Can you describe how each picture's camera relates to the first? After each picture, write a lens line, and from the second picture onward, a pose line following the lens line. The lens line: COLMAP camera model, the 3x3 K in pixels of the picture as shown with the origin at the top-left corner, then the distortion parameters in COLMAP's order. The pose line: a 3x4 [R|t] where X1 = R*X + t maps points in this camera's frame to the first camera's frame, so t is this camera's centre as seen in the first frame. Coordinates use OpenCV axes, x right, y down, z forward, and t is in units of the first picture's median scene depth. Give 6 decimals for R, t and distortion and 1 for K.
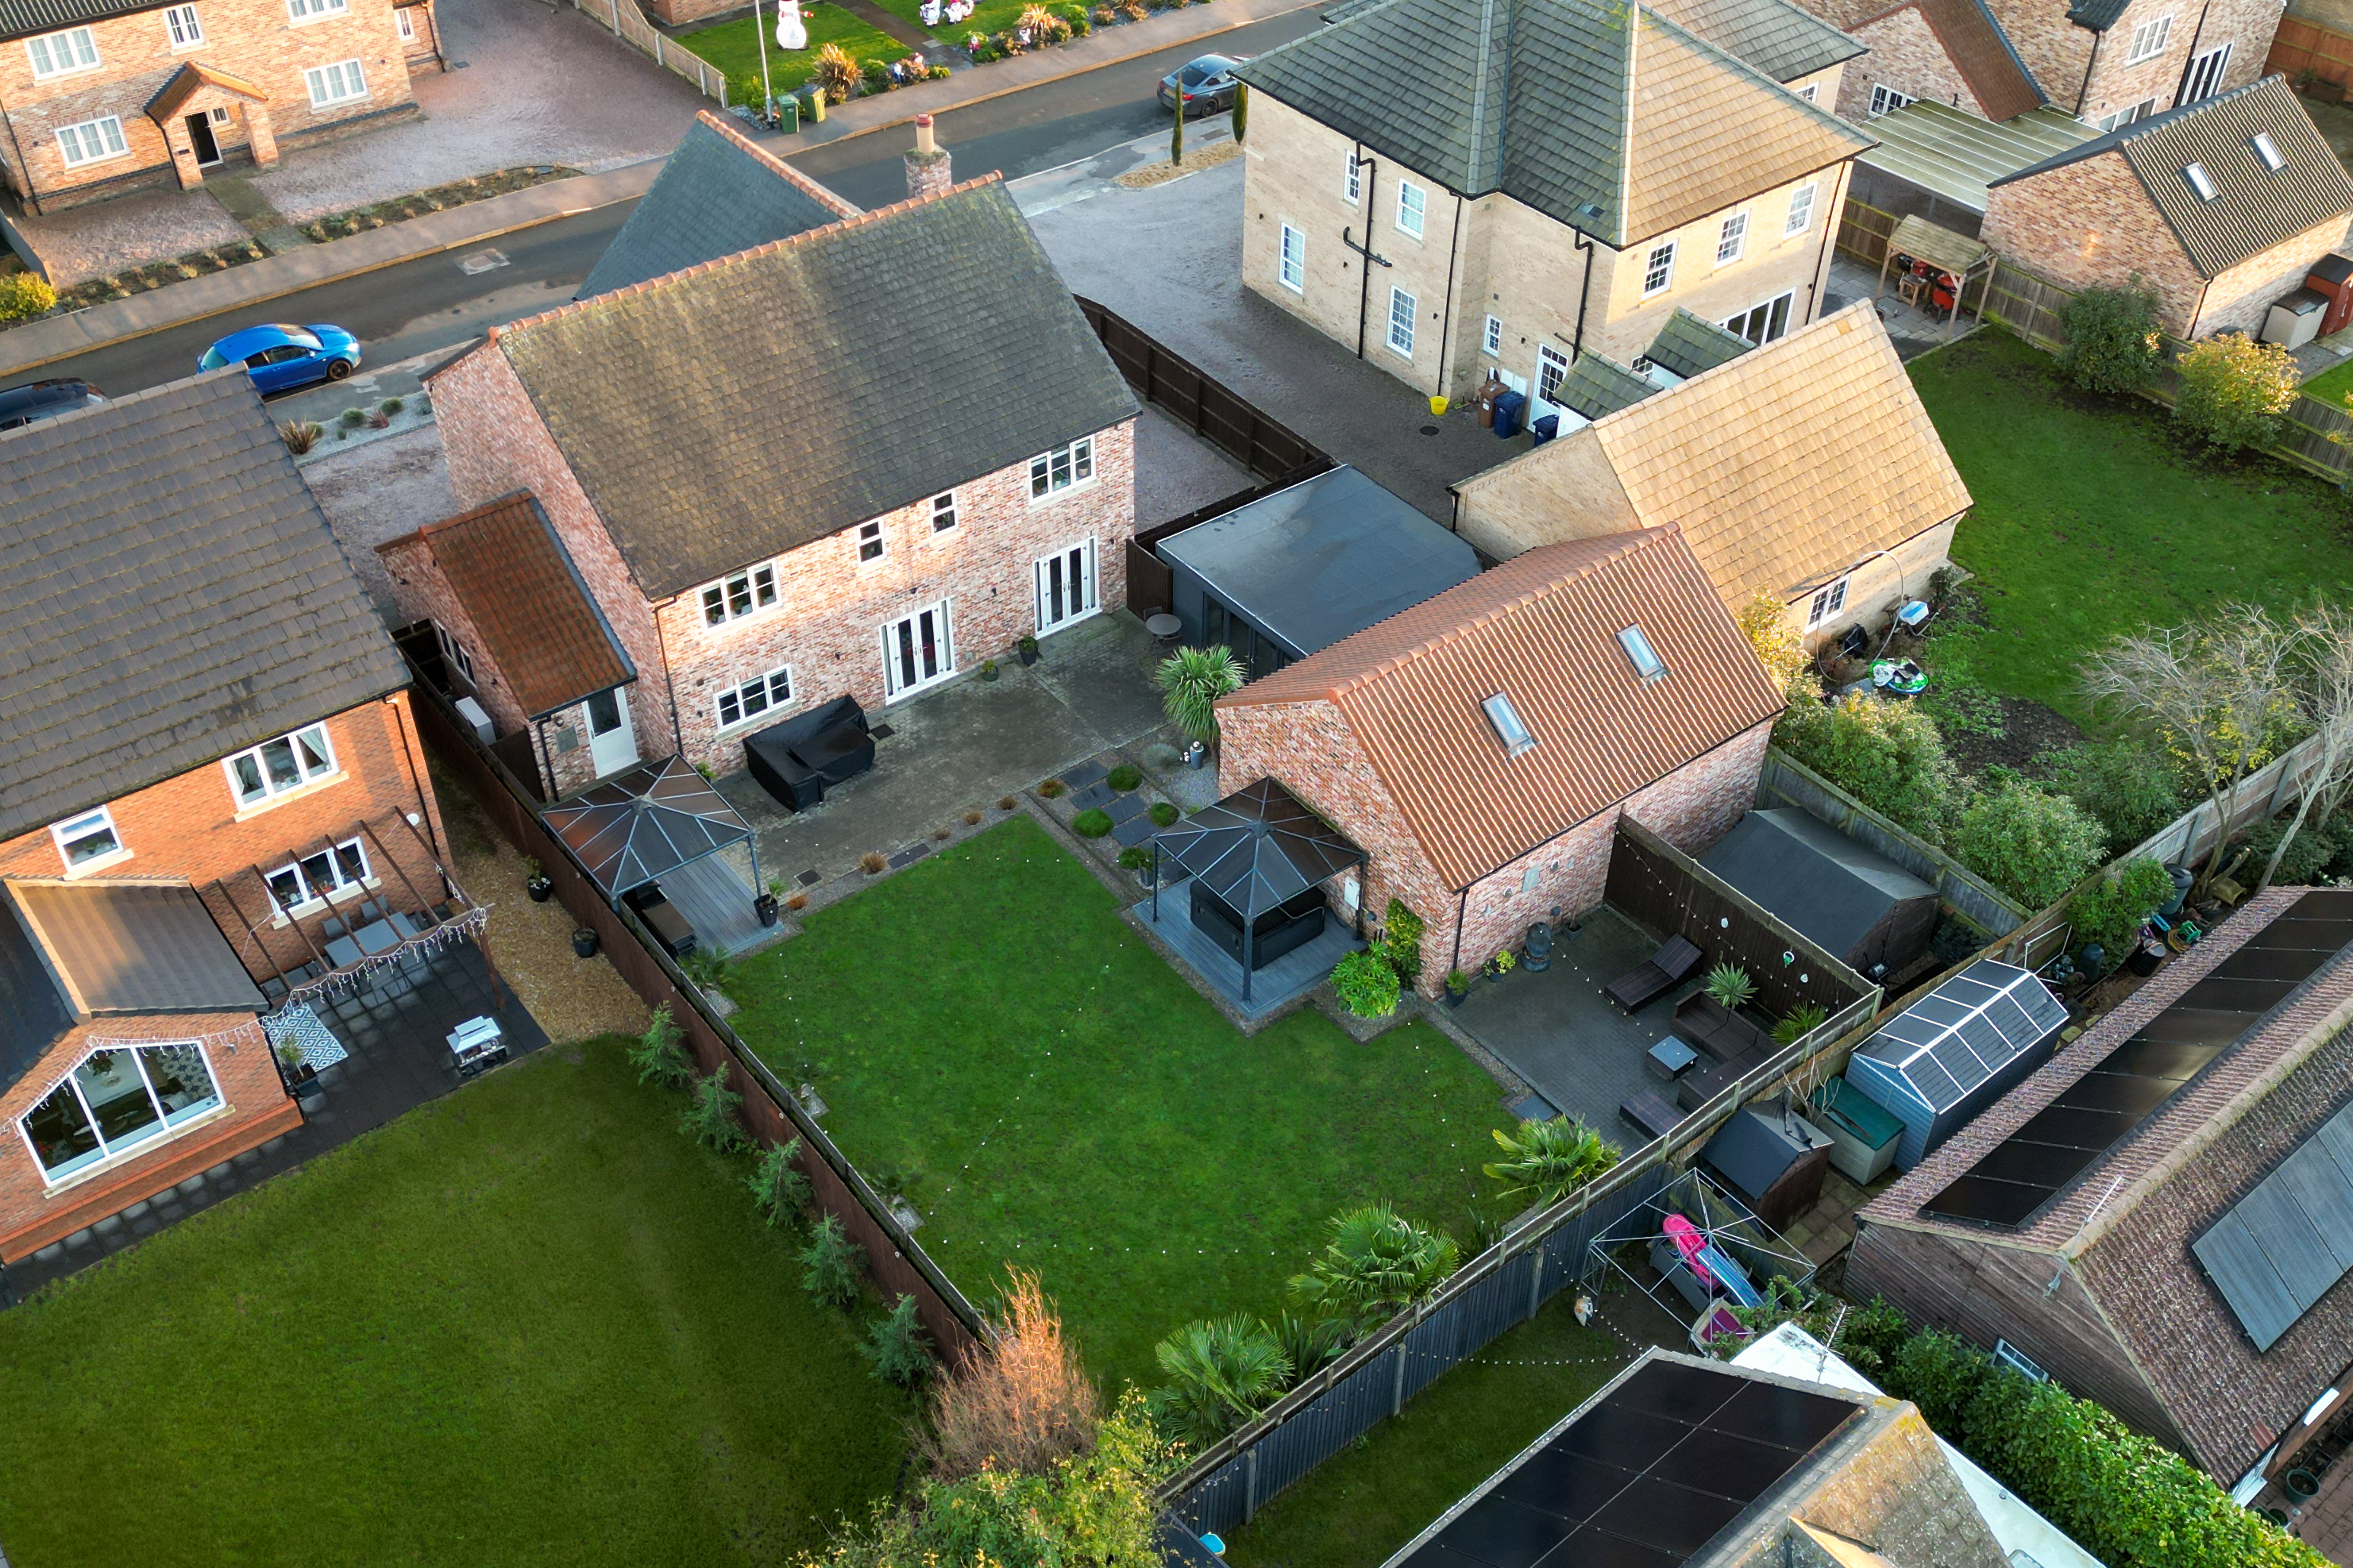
lens RADIAL K [[2264.1, 0, 1176.5], [0, 2264.1, 784.0], [0, 0, 1]] dist [0.119313, -0.202441]
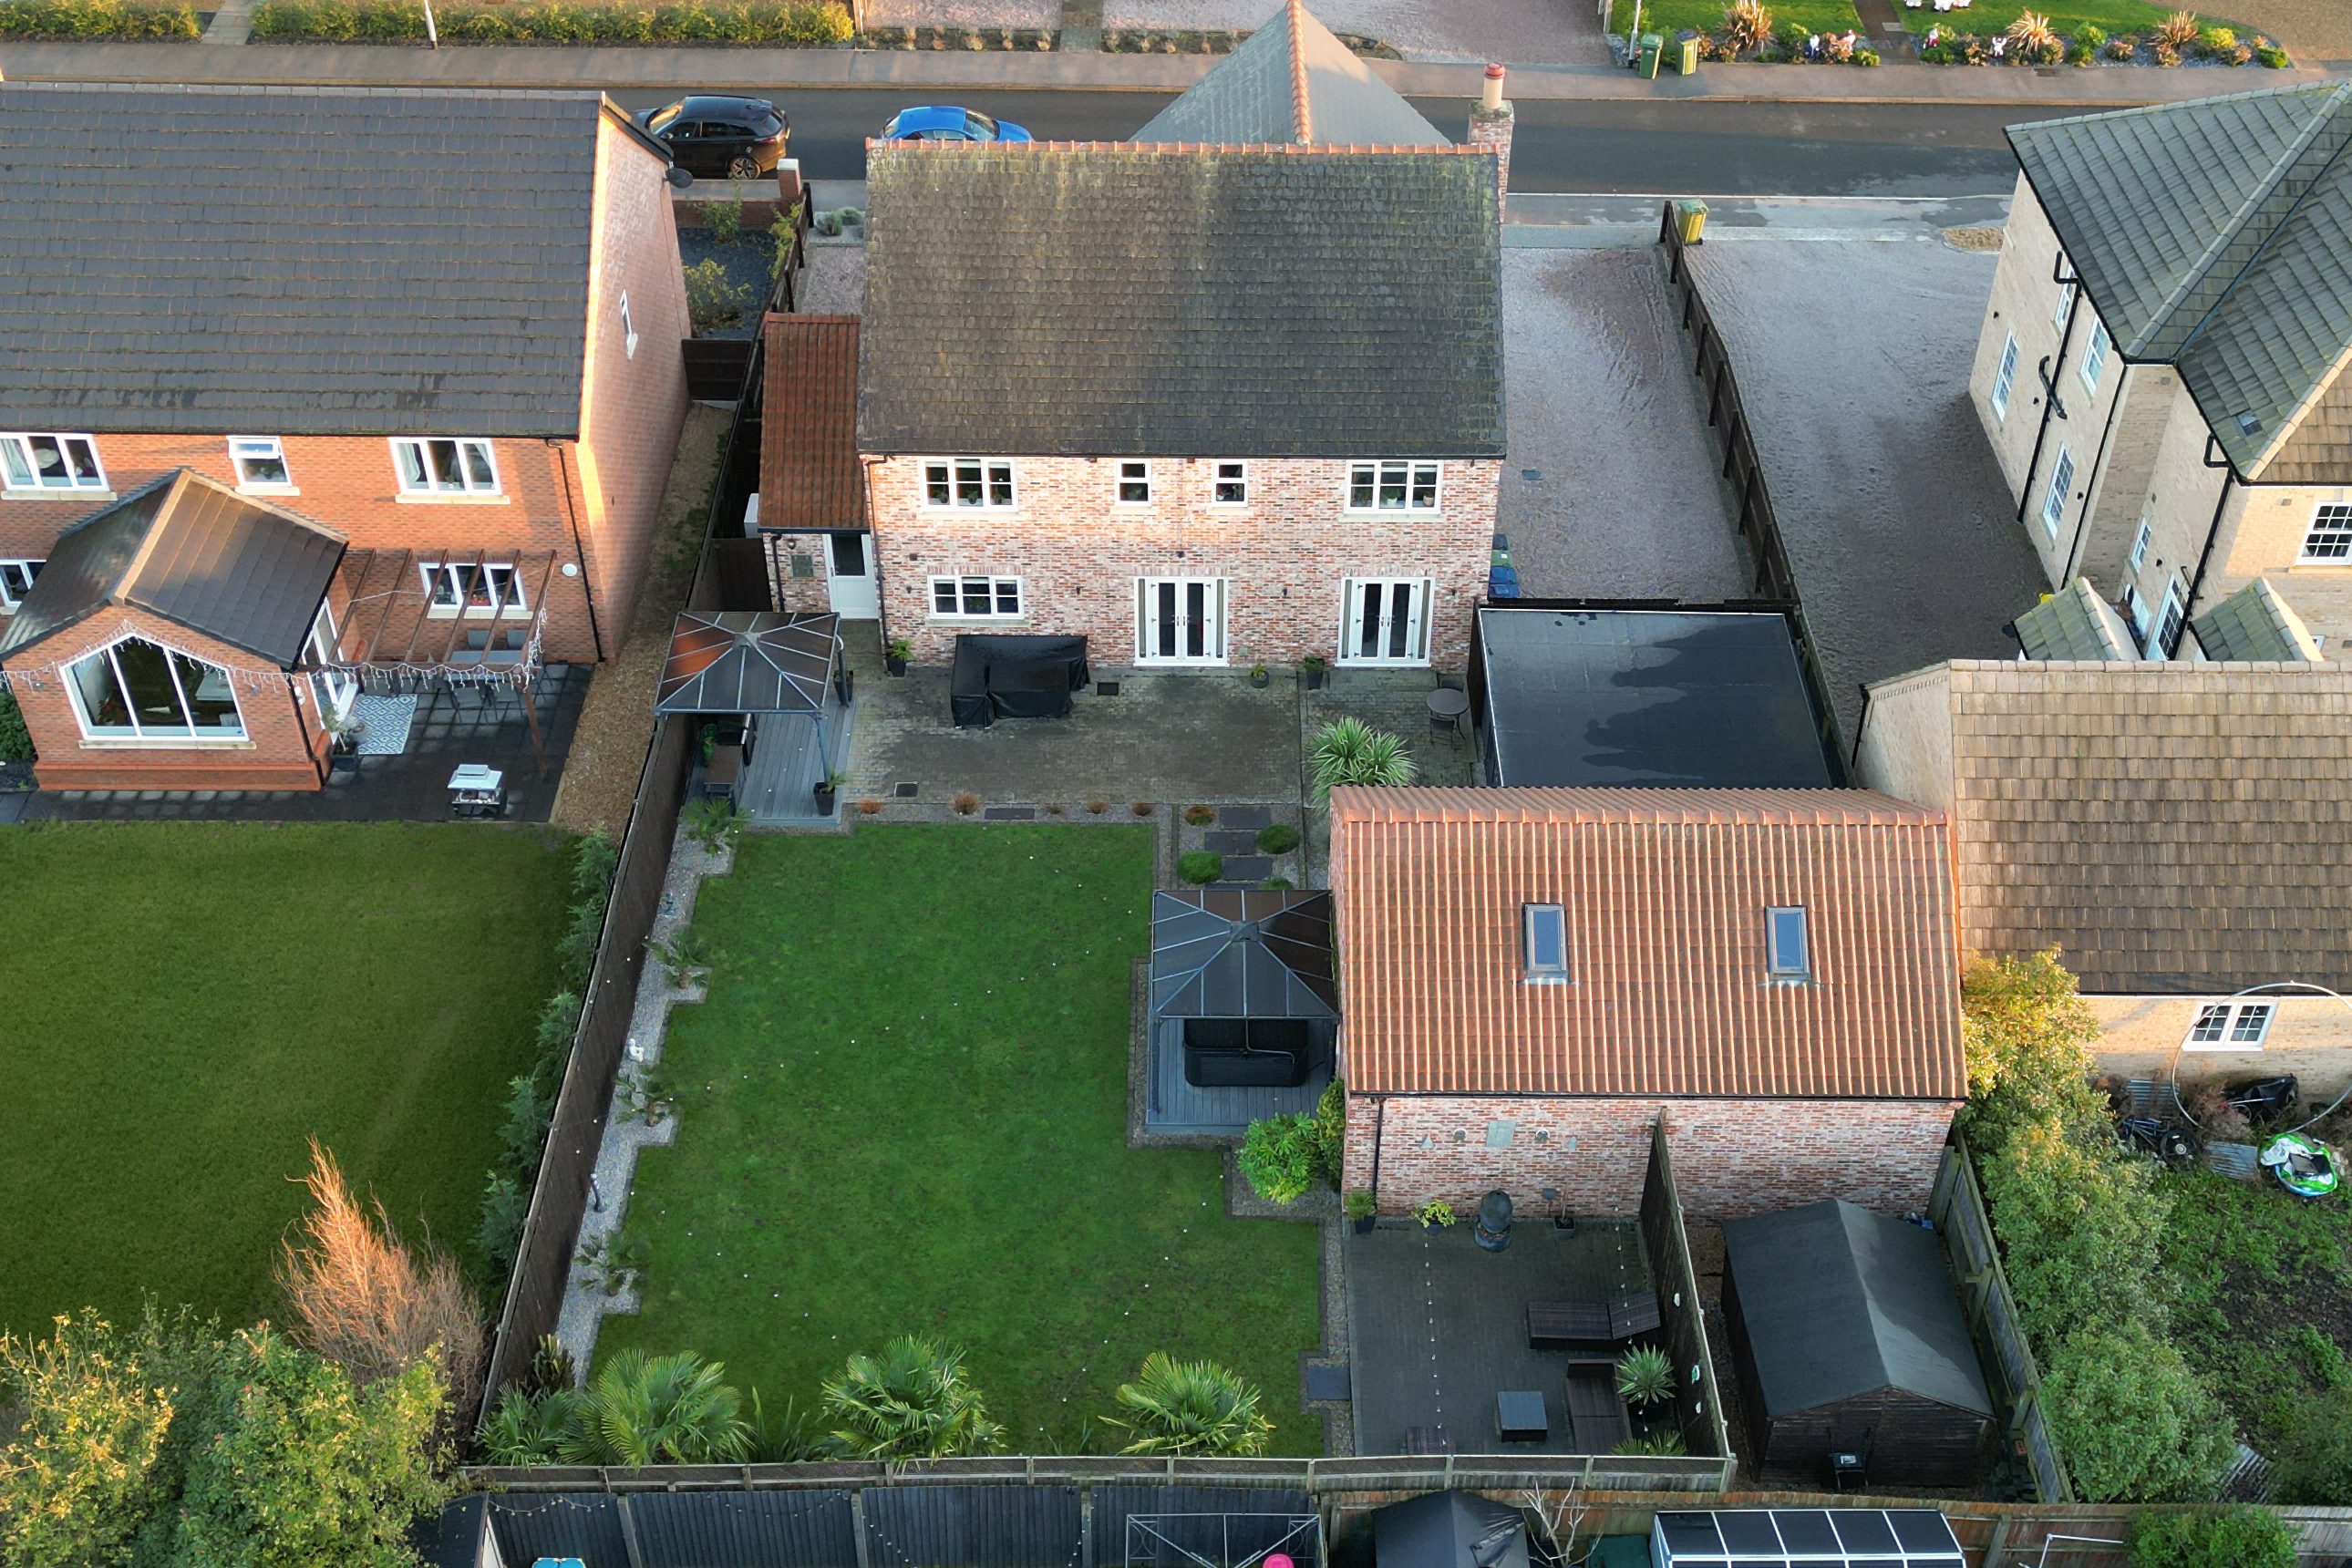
lens RADIAL K [[2569.0, 0, 1176.0], [0, 2569.0, 784.0], [0, 0, 1]] dist [0.137666, -0.300075]
pose [[0.790928, 0.392970, -0.469050, 0.400875], [-0.395036, 0.913311, 0.099050, -0.104407], [0.467311, 0.106950, 0.877600, 0.125679]]
